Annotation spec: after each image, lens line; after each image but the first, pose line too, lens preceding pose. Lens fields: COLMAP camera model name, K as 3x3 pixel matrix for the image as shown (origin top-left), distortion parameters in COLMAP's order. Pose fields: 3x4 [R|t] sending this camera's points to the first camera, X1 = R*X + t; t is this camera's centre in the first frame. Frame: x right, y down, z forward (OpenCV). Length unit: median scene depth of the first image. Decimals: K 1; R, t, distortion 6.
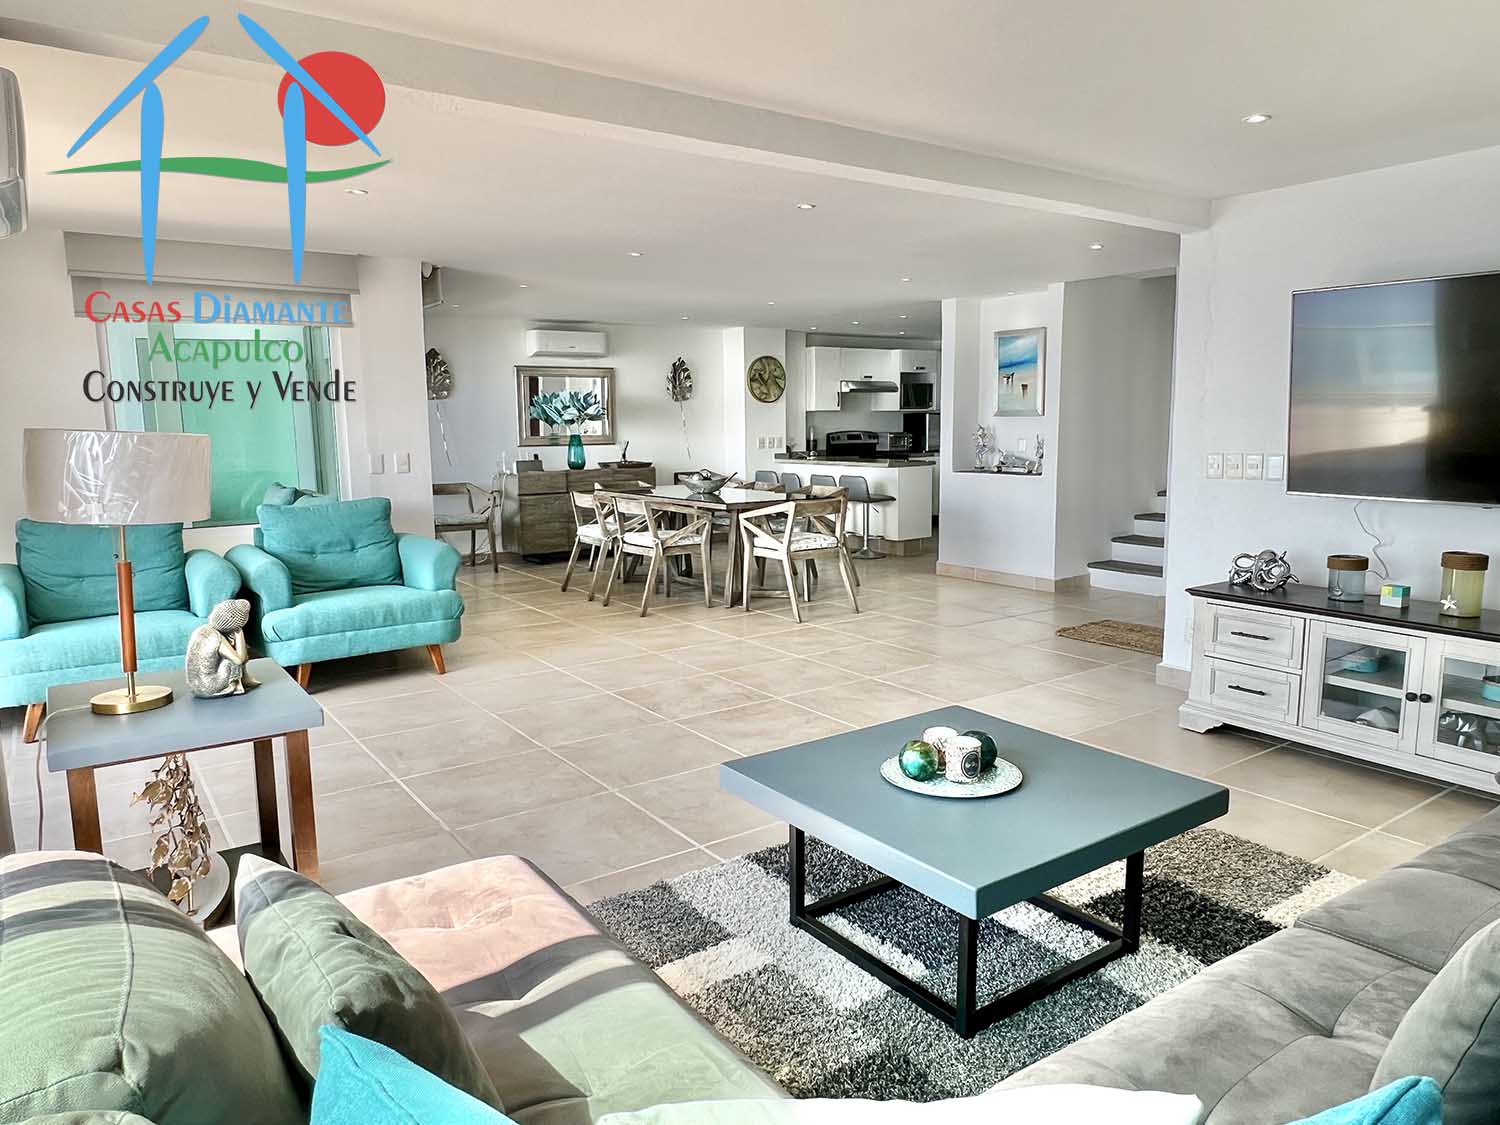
lens RADIAL K [[989.5, 0, 756.9], [0, 989.5, 565.5], [0, 0, 1]] dist [0.007308, 0.007424]
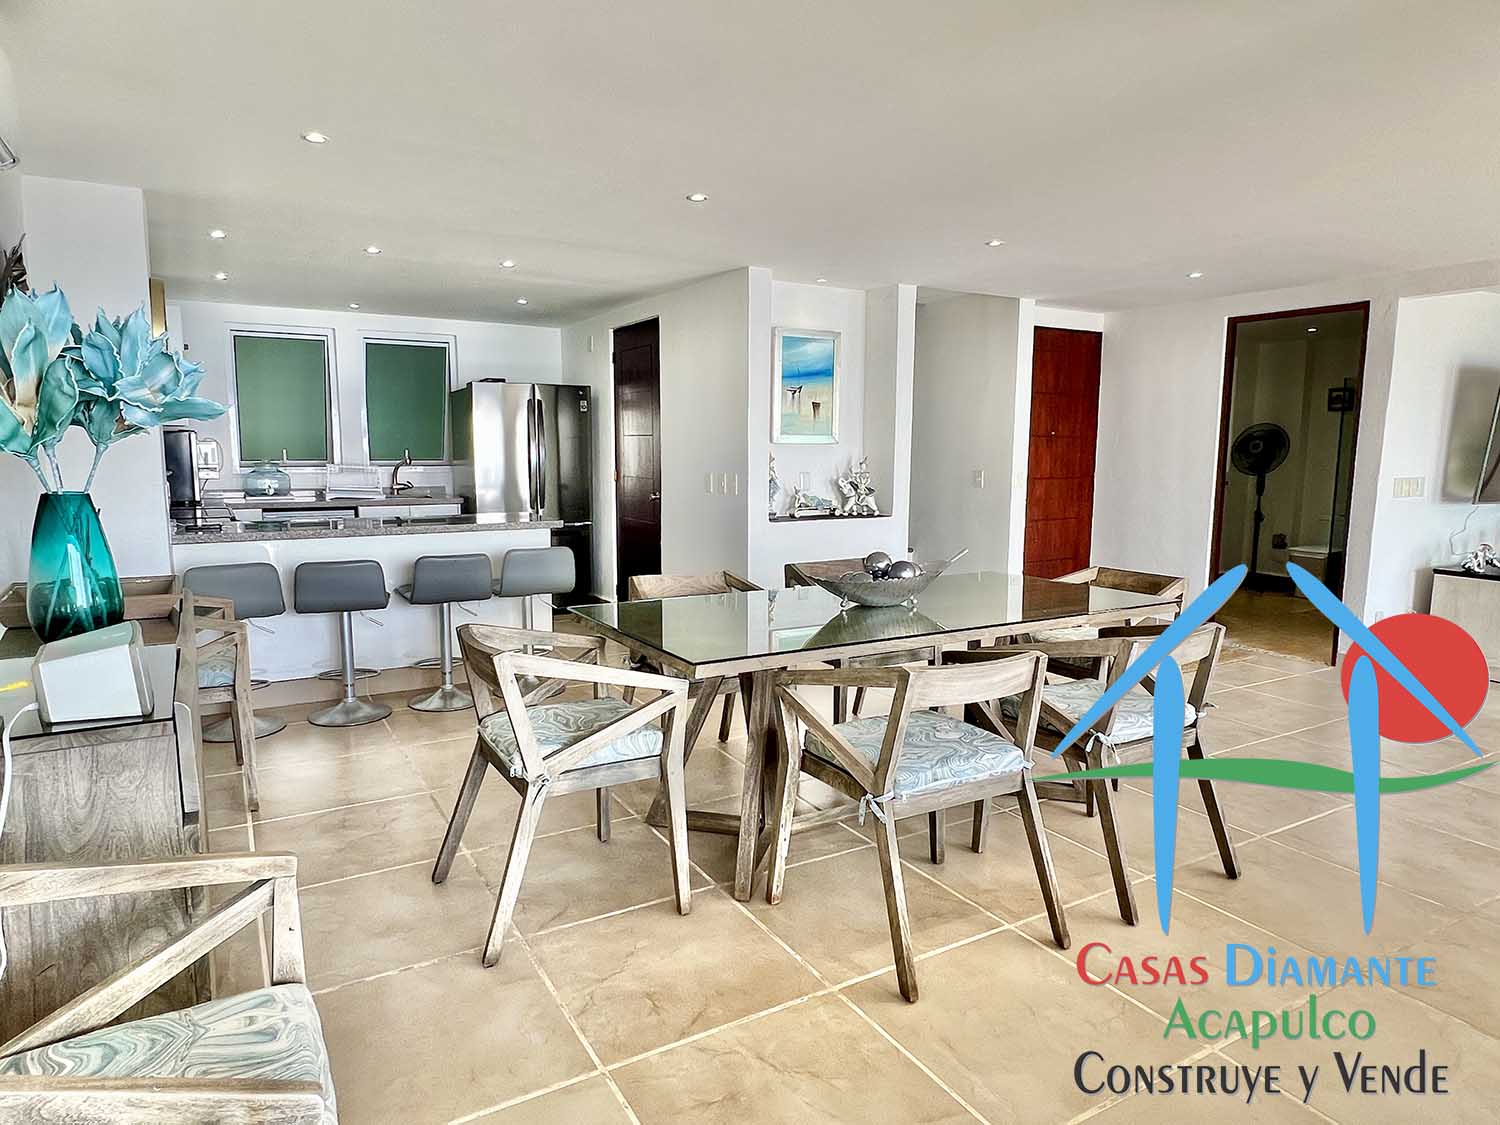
lens RADIAL K [[916.7, 0, 743.0], [0, 916.7, 556.1], [0, 0, 1]] dist [0.000128, 0.000133]
pose [[0.097189, -0.105989, 0.989606, -0.448931], [0.137631, 0.986192, 0.092106, -0.136788], [-0.985704, 0.127248, 0.110435, 0.980436]]
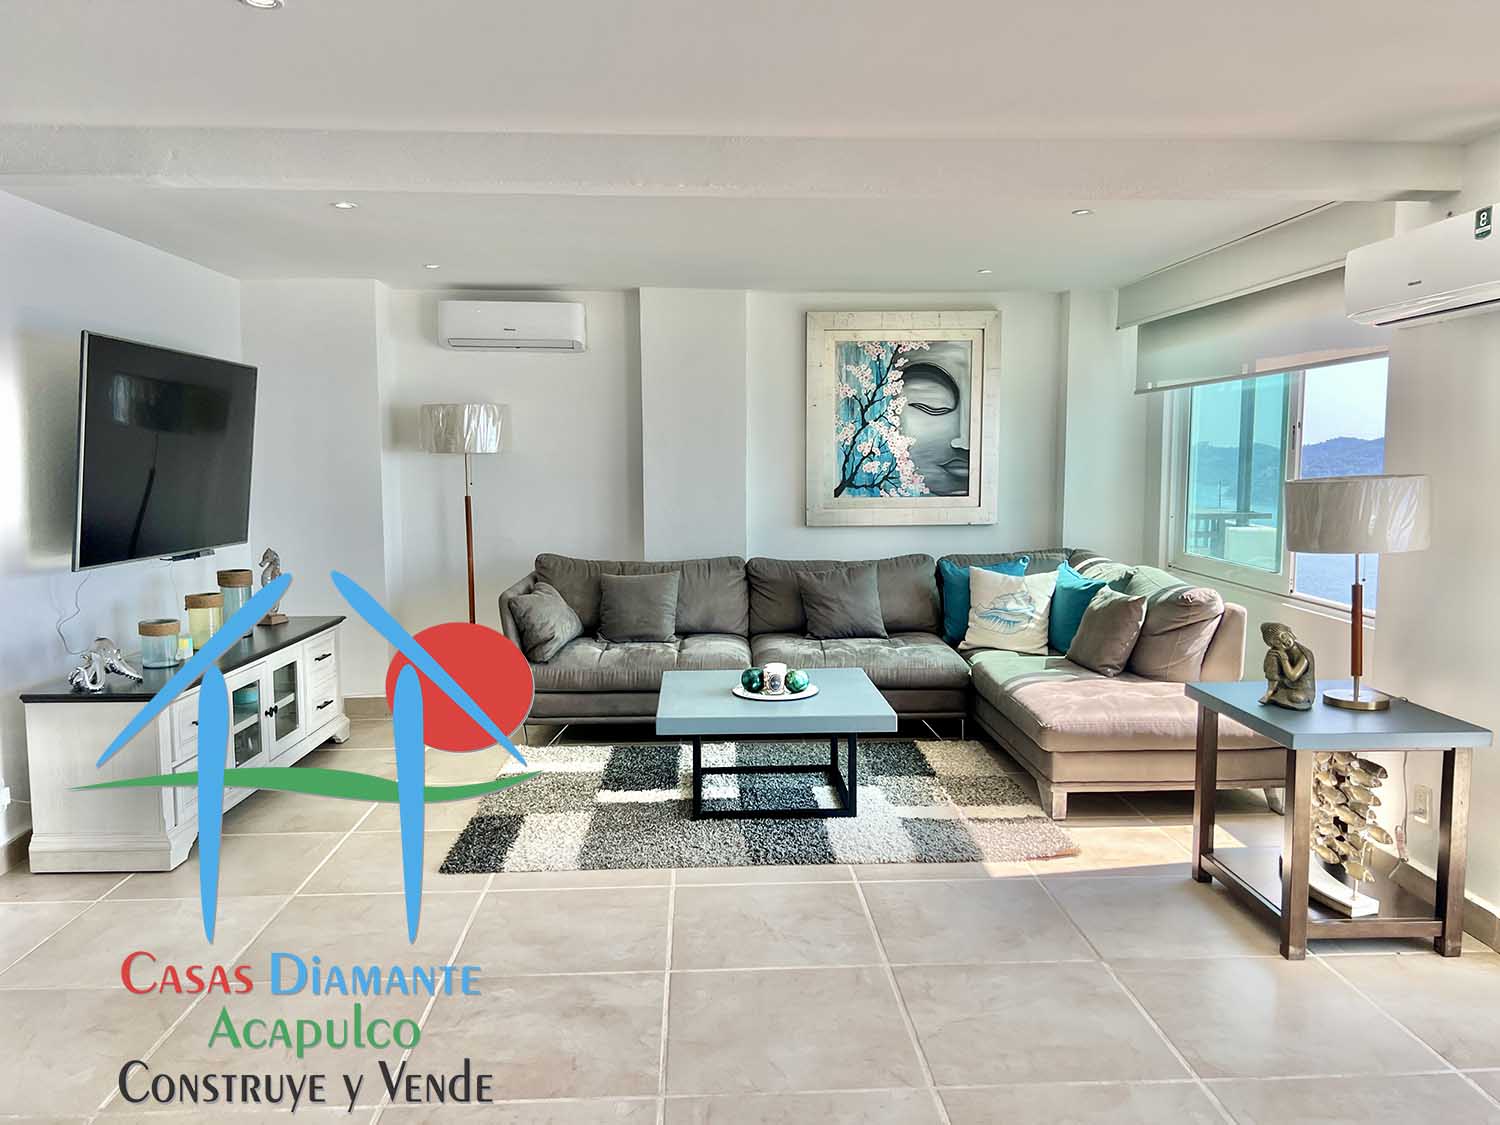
lens RADIAL K [[1130.0, 0, 758.5], [0, 1130.0, 560.8], [0, 0, 1]] dist [0.065170, -0.065230]
pose [[-0.843559, -0.038156, 0.535680, -0.230986], [0.092001, 0.972459, 0.214146, -0.118695], [-0.529098, 0.229928, -0.816816, 0.756955]]
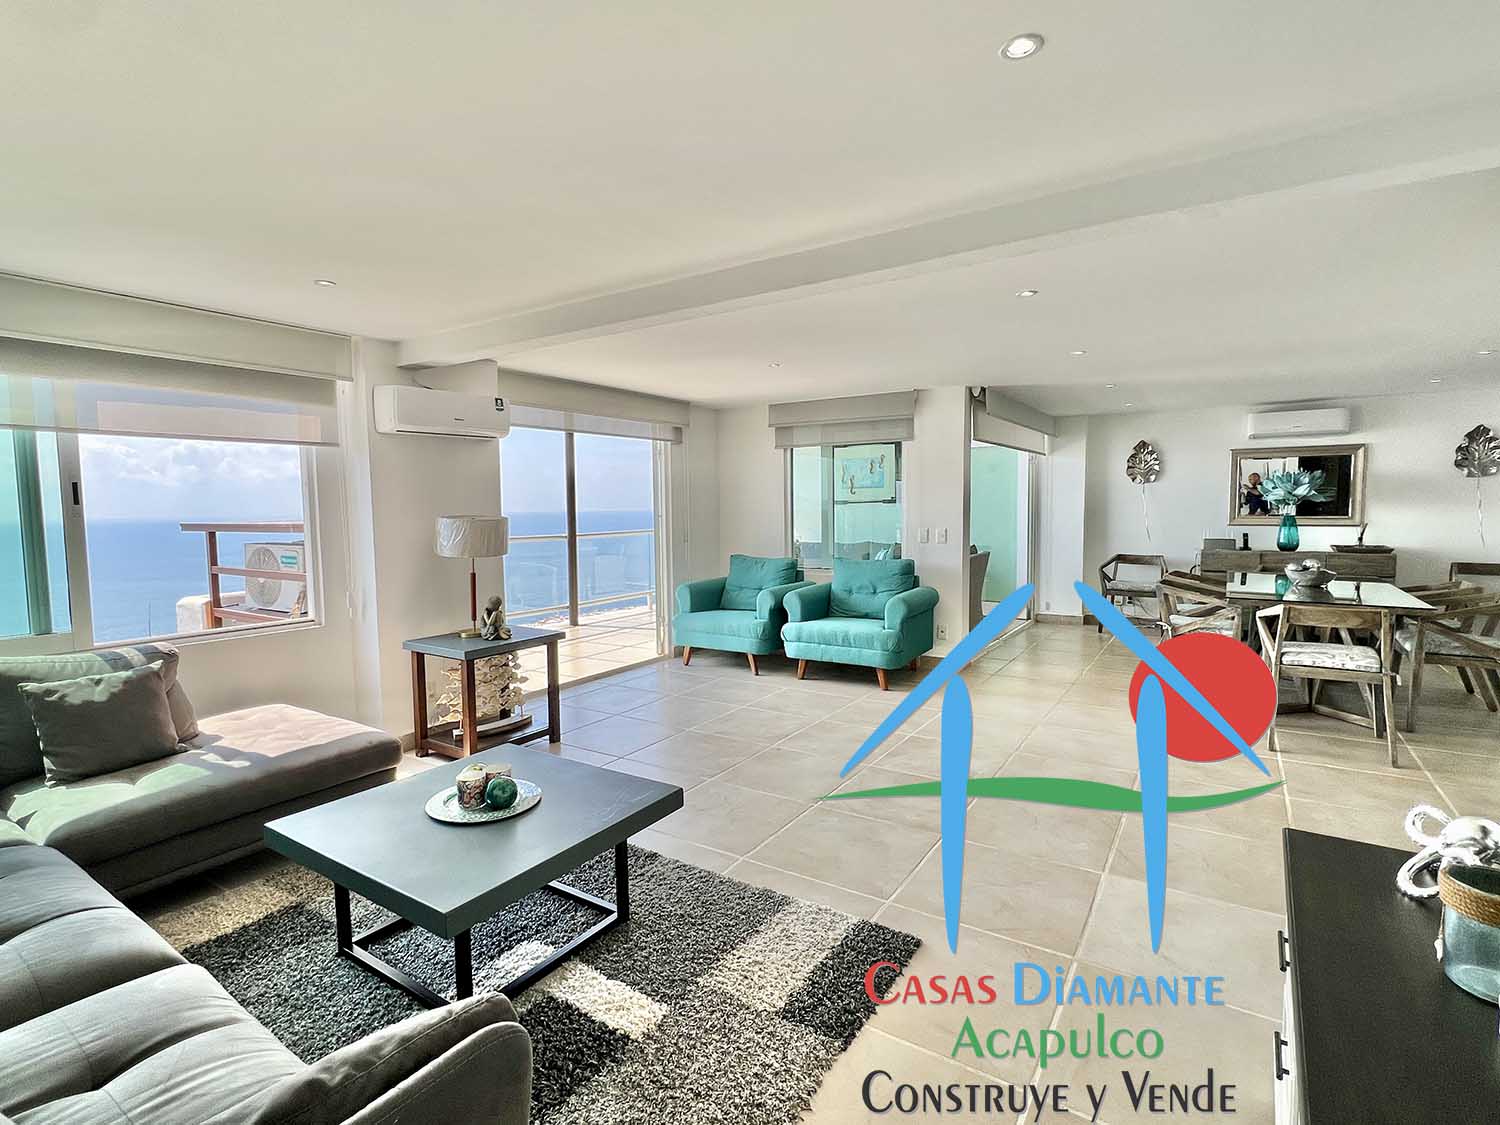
lens RADIAL K [[736.5, 0, 744.9], [0, 736.5, 559.2], [0, 0, 1]] dist [-0.012456, -0.000375]
pose [[0.357793, 0.077558, -0.930575, 0.358351], [-0.128336, 0.991173, 0.033266, -0.052099], [0.924940, 0.107524, 0.364588, 0.287119]]
